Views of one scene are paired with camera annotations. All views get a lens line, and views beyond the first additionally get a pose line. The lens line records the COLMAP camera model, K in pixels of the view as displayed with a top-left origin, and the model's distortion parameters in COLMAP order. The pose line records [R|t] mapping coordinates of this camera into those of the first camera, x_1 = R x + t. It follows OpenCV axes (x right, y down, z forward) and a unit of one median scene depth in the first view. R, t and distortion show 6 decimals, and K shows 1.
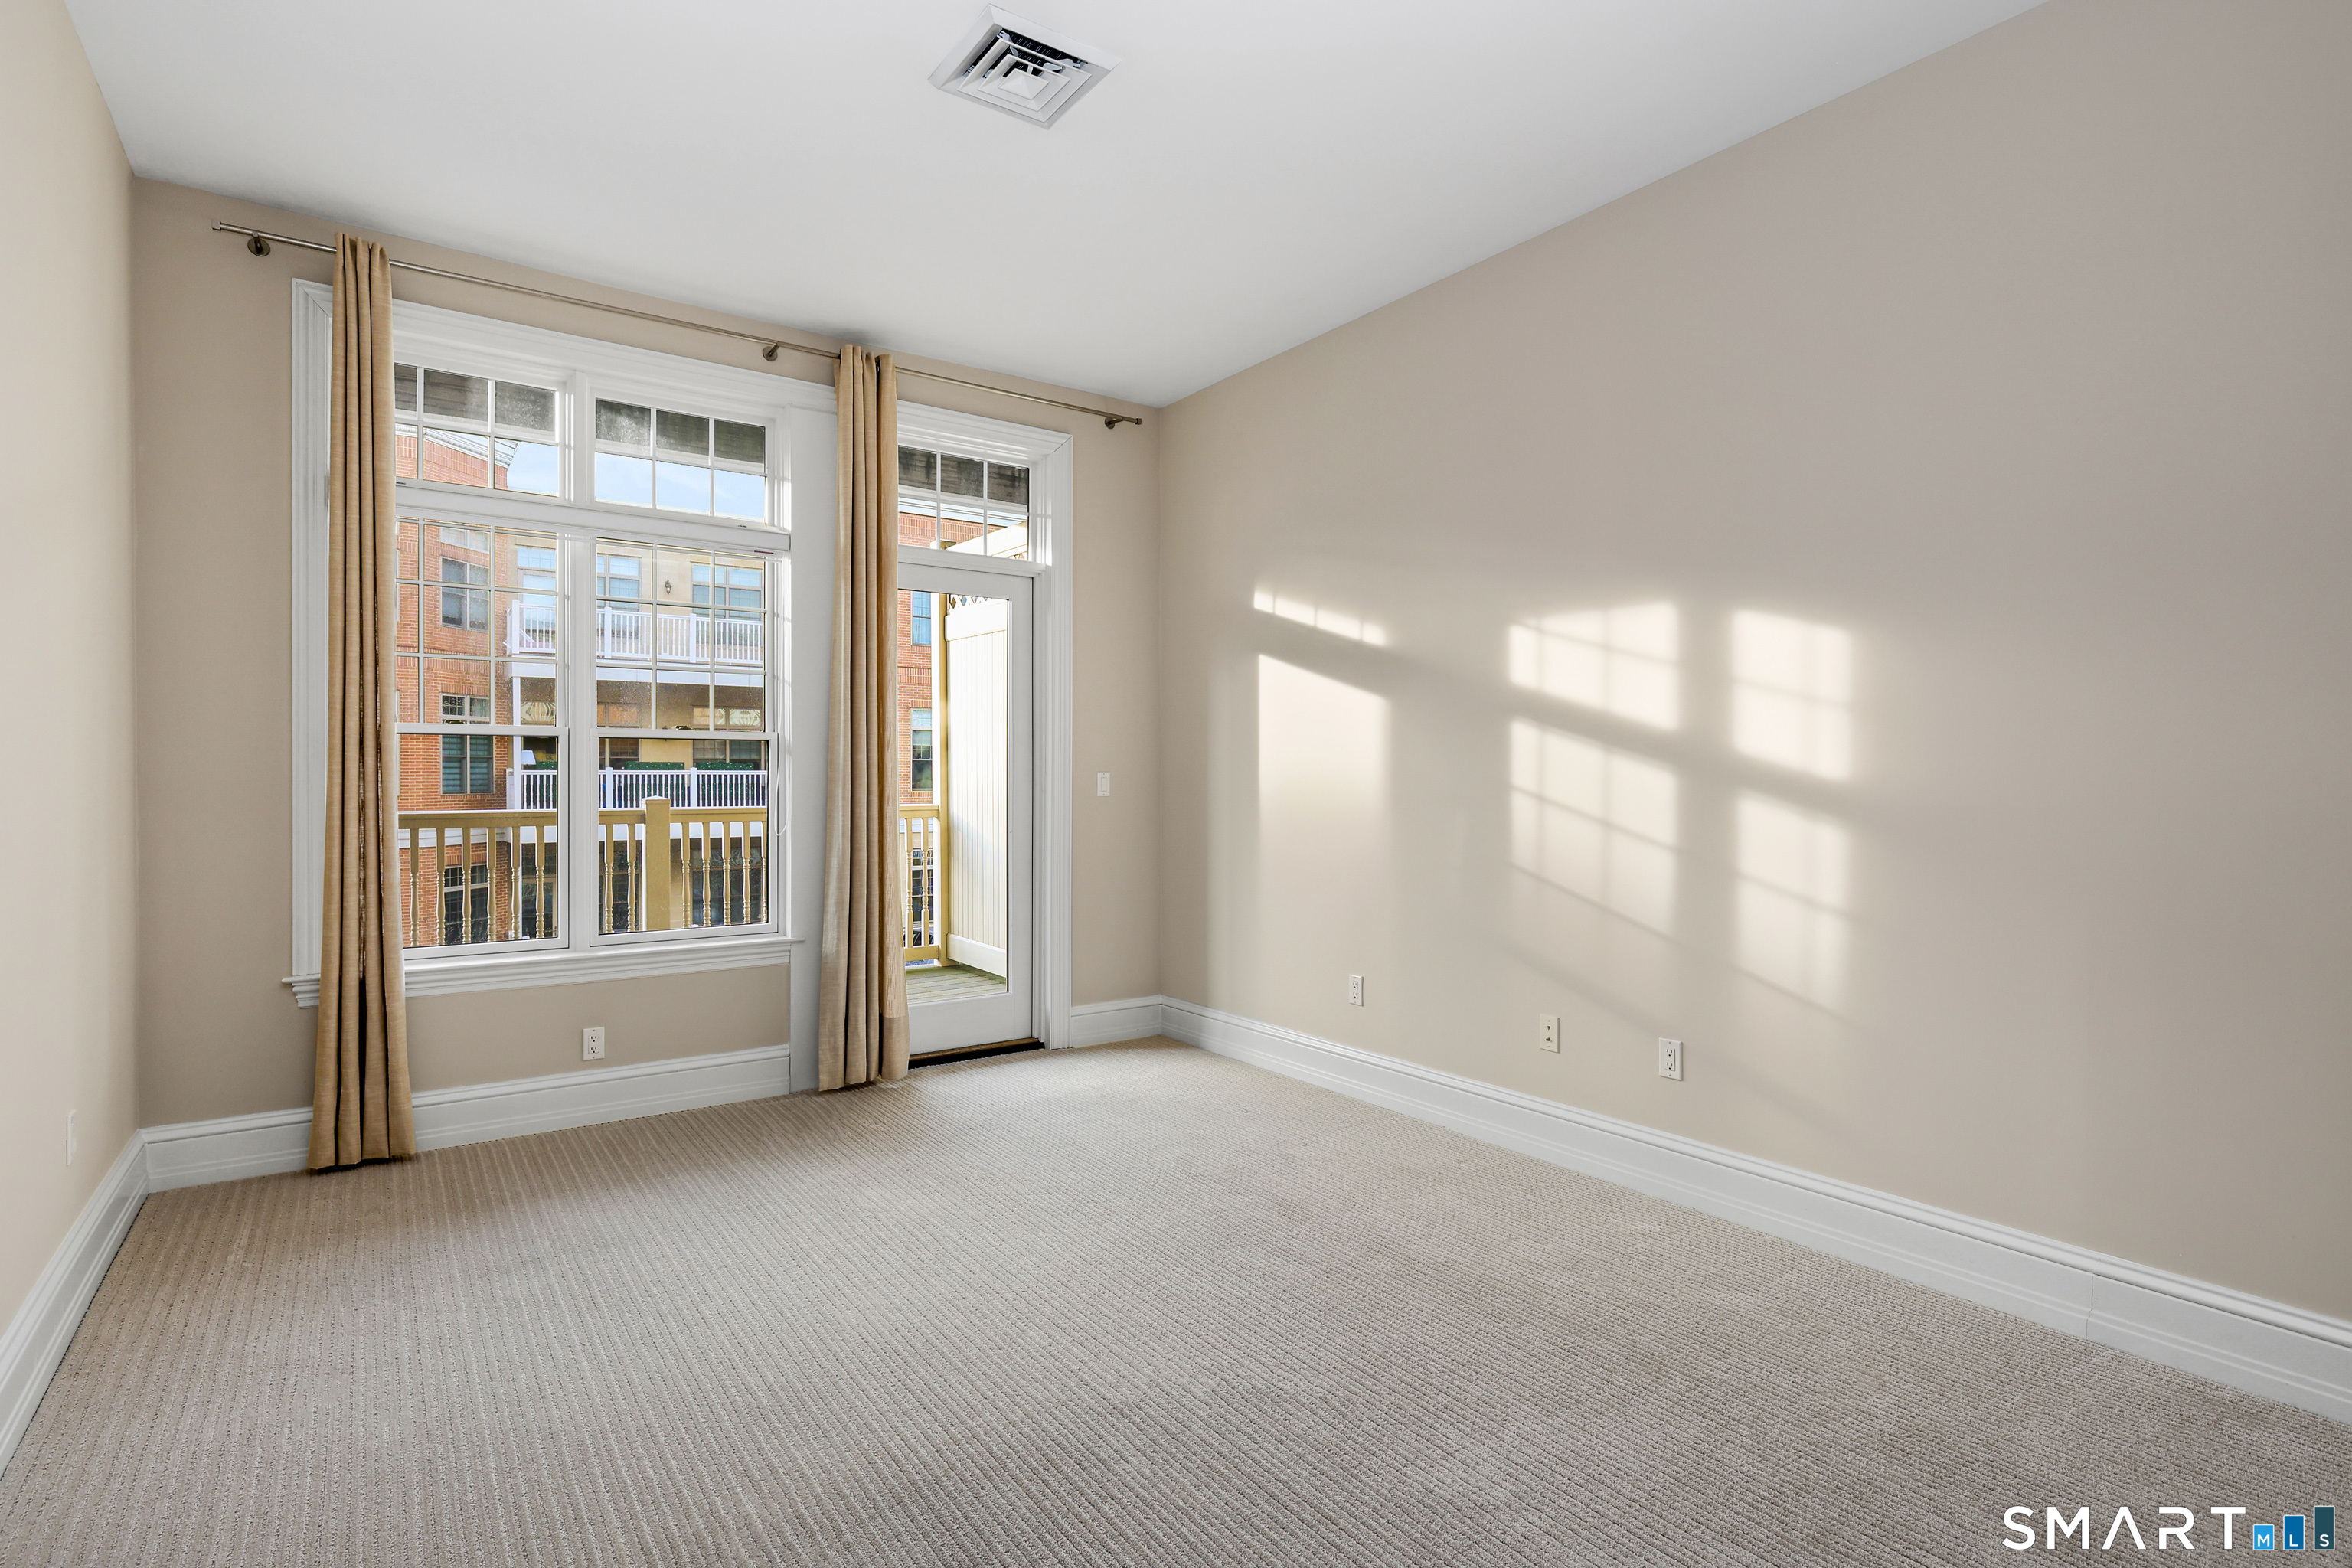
lens RADIAL K [[1145.4, 0, 1177.7], [0, 1145.4, 778.0], [0, 0, 1]] dist [0.002844, -0.000087]
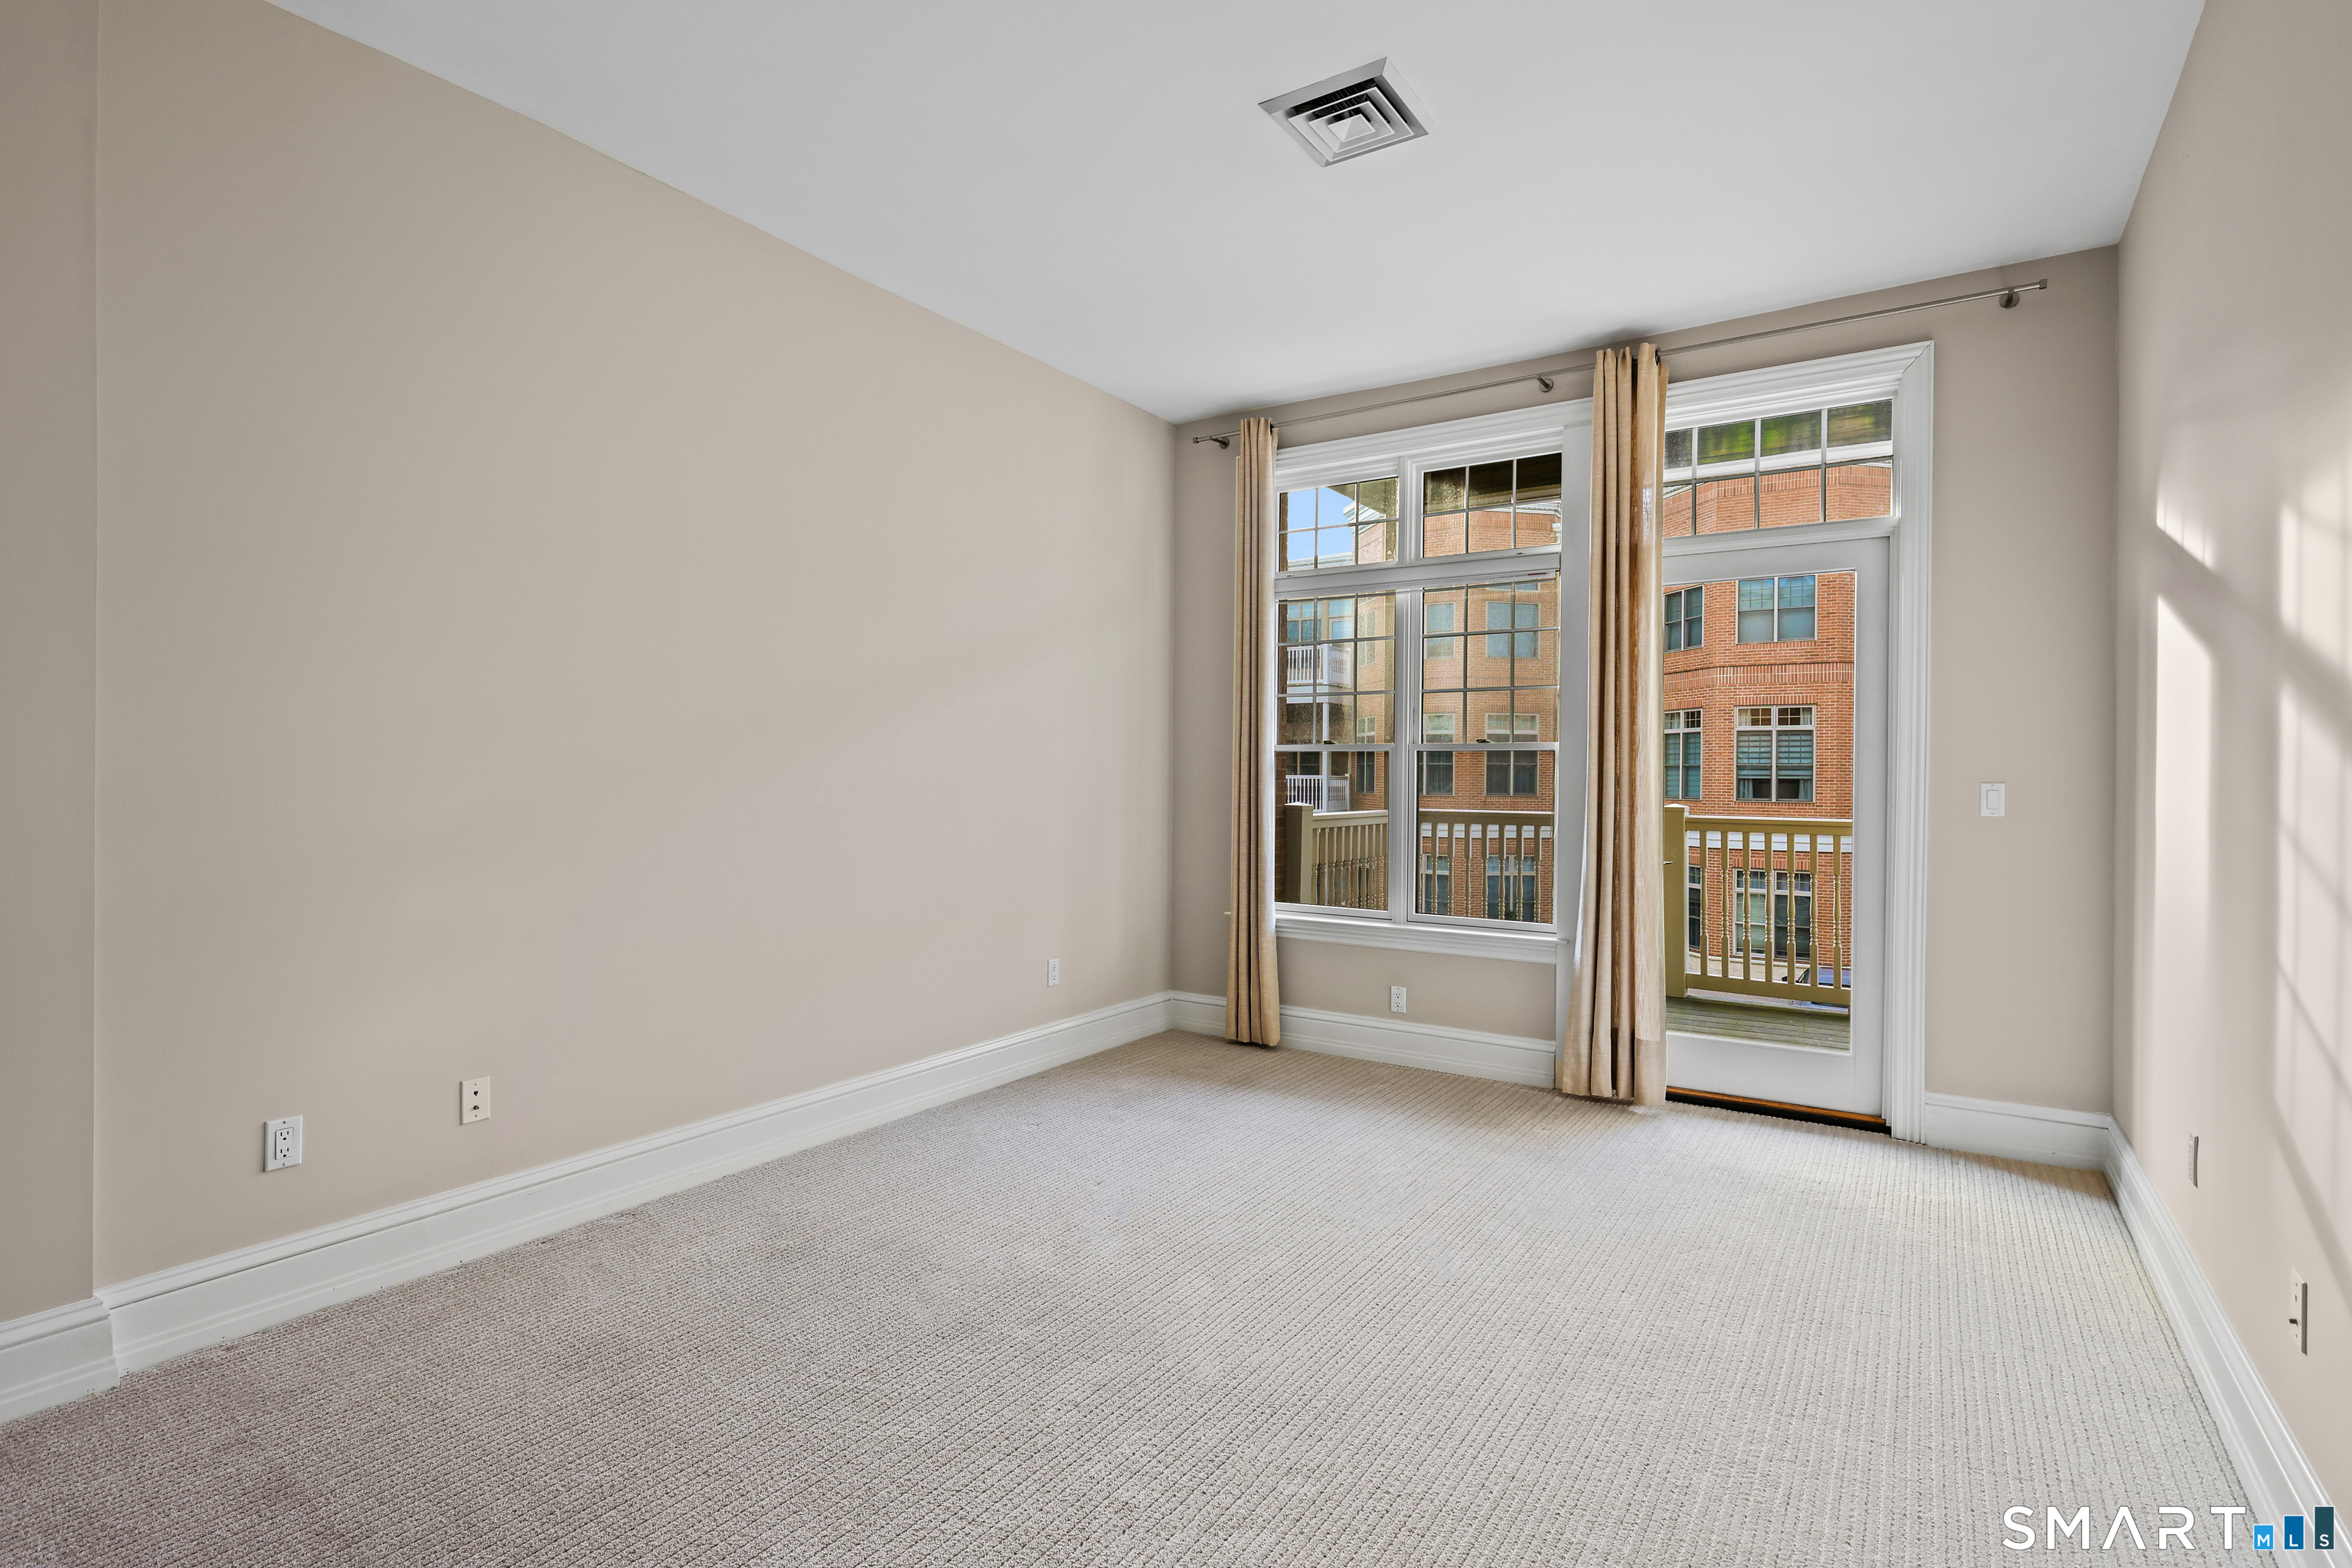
lens RADIAL K [[1145.4, 0, 1177.7], [0, 1145.4, 778.0], [0, 0, 1]] dist [0.002844, -0.000087]
pose [[0.369831, 0.002659, -0.929095, 0.580528], [-0.010561, 0.999943, -0.001342, -0.003108], [0.929039, 0.010308, 0.369838, 0.339944]]
